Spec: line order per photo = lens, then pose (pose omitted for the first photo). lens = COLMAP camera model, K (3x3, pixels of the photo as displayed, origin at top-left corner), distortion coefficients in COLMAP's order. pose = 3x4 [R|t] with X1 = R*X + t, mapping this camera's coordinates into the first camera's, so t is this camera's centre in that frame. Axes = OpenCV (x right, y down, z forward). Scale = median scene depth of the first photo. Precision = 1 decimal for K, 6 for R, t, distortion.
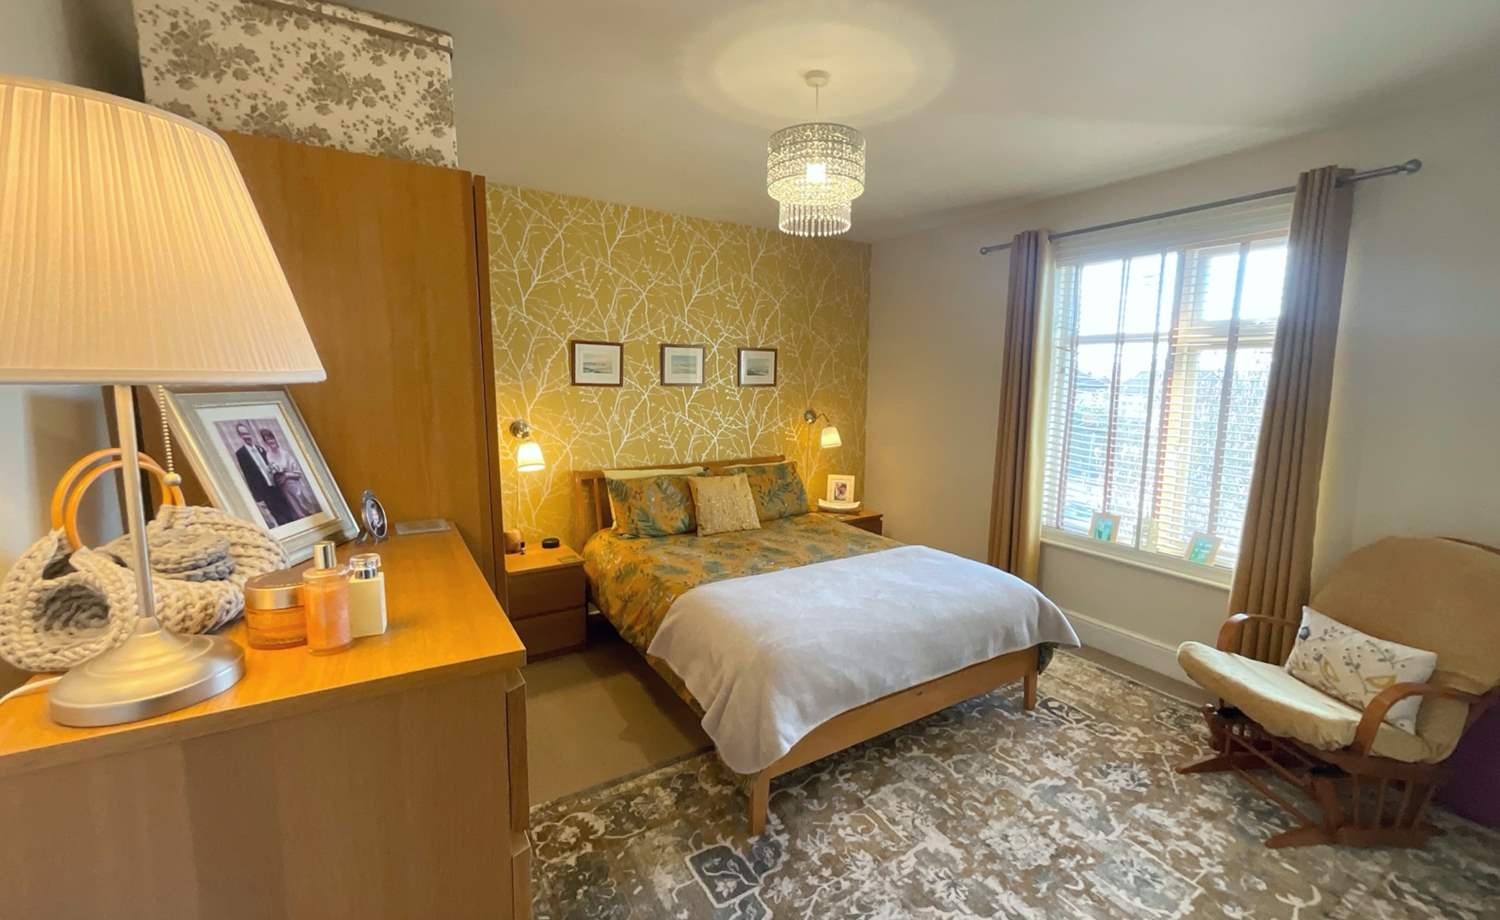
lens RADIAL K [[608.8, 0, 750.0], [0, 608.8, 460.0], [0, 0, 1]] dist [-0.002036, 0.000190]
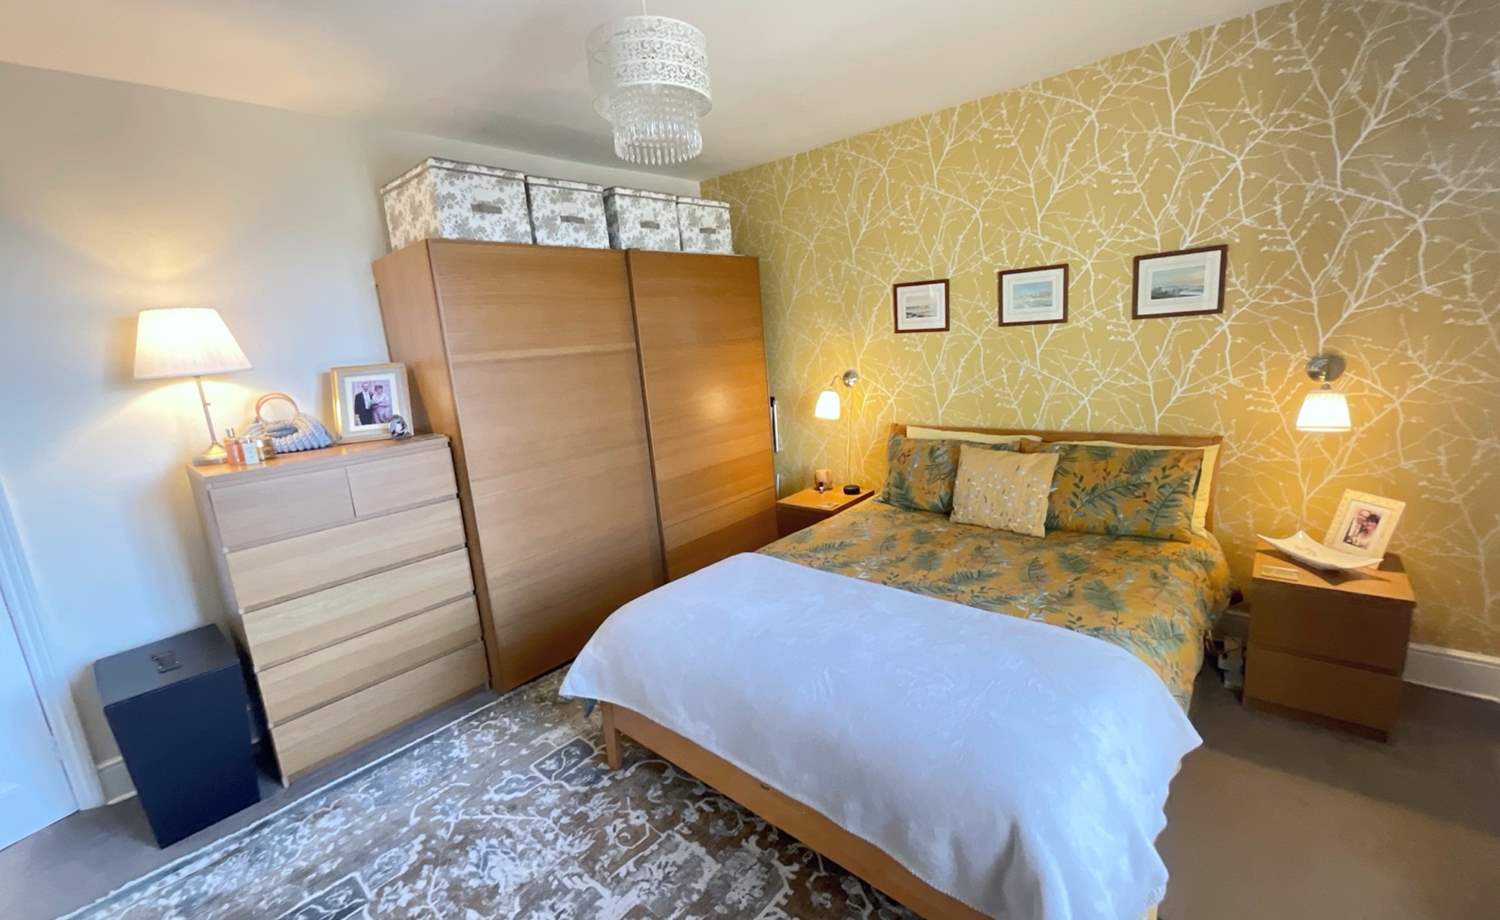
lens RADIAL K [[608.8, 0, 750.0], [0, 608.8, 460.0], [0, 0, 1]] dist [-0.002036, 0.000190]
pose [[0.285451, 0.161698, -0.944654, 0.584278], [-0.052048, 0.986825, 0.153189, -0.062499], [0.956979, 0.005440, 0.290107, 0.522284]]
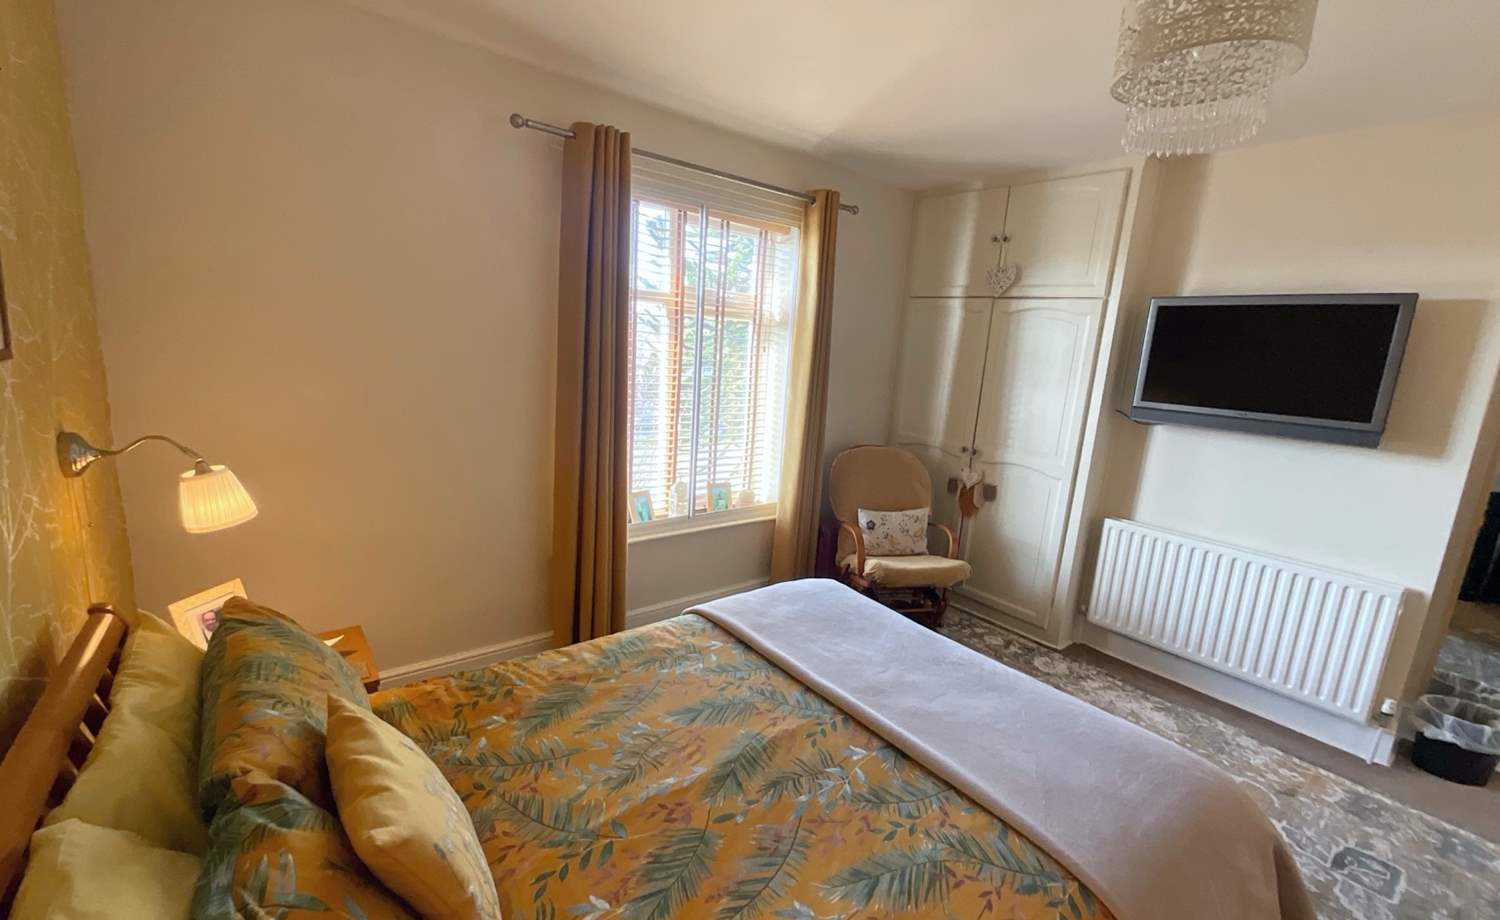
lens RADIAL K [[608.8, 0, 750.0], [0, 608.8, 460.0], [0, 0, 1]] dist [-0.002036, 0.000190]
pose [[-0.115541, -0.202205, 0.972504, -0.299779], [0.073658, 0.974621, 0.211397, -0.135878], [-0.990568, 0.096058, -0.097714, 0.908012]]
